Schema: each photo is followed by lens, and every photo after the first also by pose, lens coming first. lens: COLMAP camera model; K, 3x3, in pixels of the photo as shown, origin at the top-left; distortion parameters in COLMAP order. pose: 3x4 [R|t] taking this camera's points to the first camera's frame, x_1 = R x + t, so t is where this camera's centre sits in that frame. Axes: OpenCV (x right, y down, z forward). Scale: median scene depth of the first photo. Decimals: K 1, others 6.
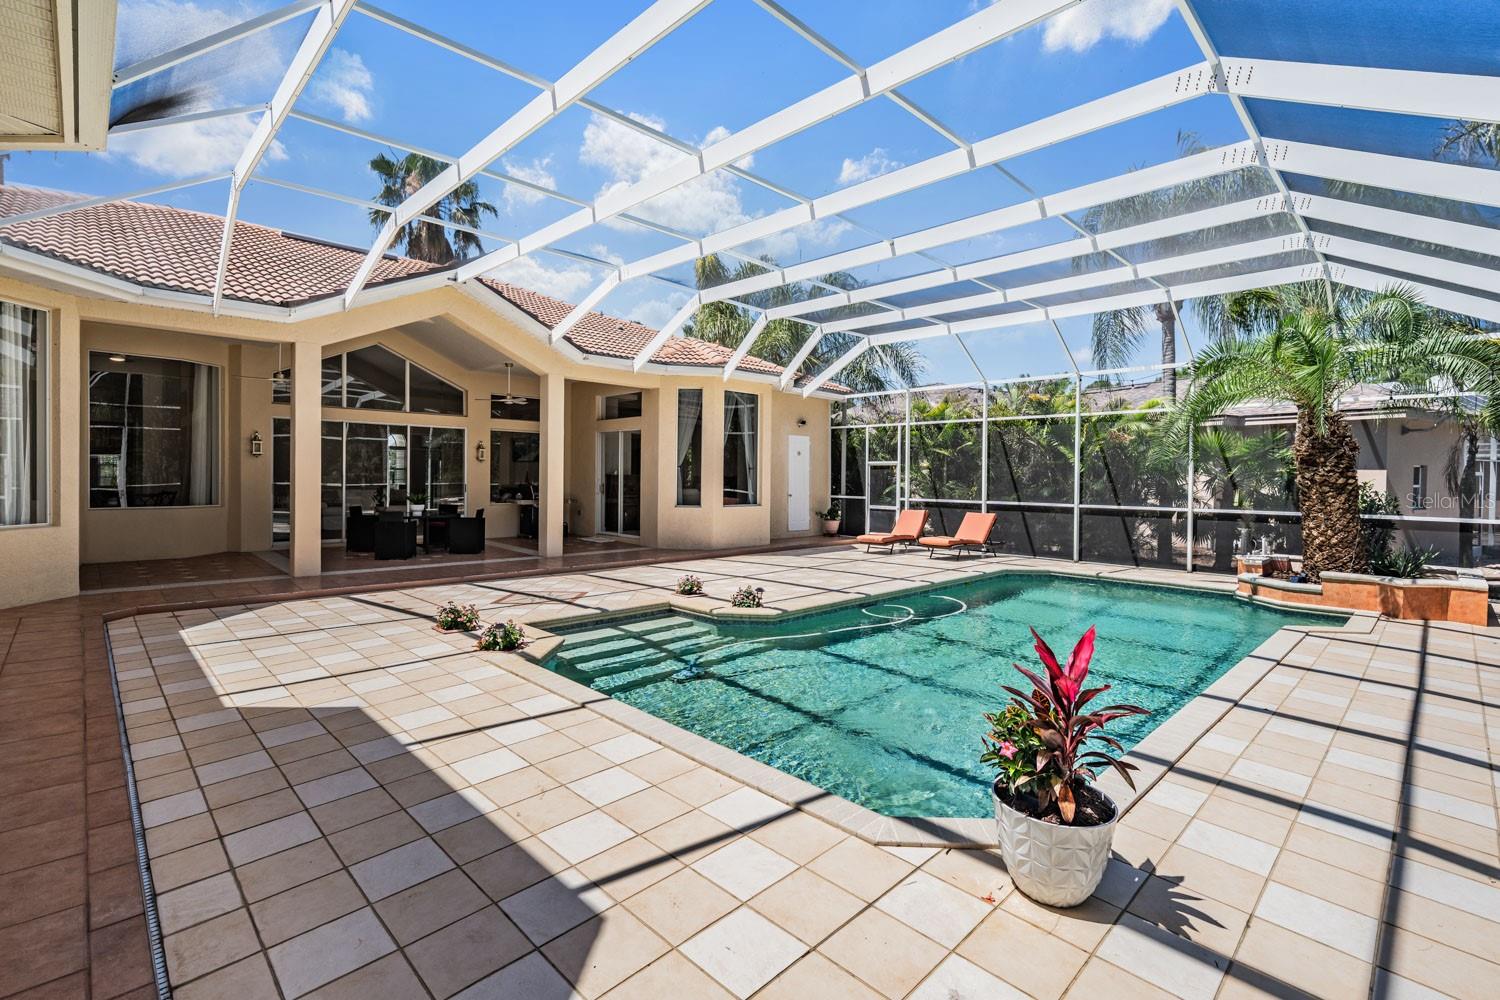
lens RADIAL K [[688.1, 0, 767.8], [0, 688.1, 481.2], [0, 0, 1]] dist [0.000708, -0.000252]
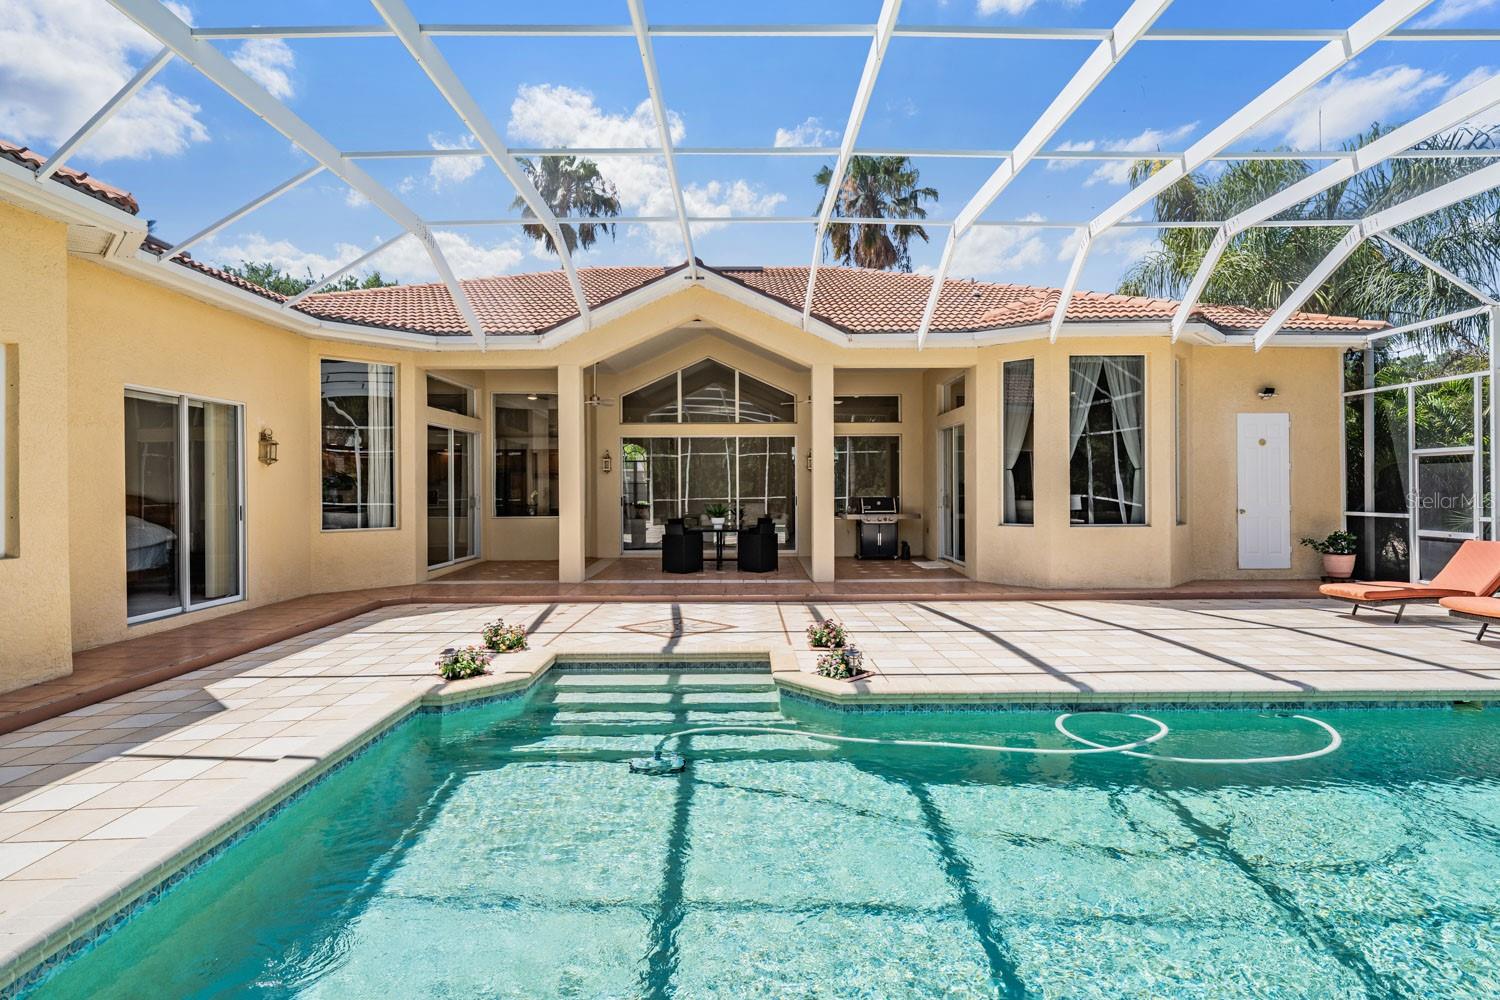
lens RADIAL K [[761.1, 0, 750.9], [0, 761.1, 492.7], [0, 0, 1]] dist [-0.007010, 0.000785]
pose [[0.700724, -0.010388, -0.713357, 0.258815], [0.008758, 0.999944, -0.005959, 0.005384], [0.713379, -0.002072, 0.700775, 0.254499]]
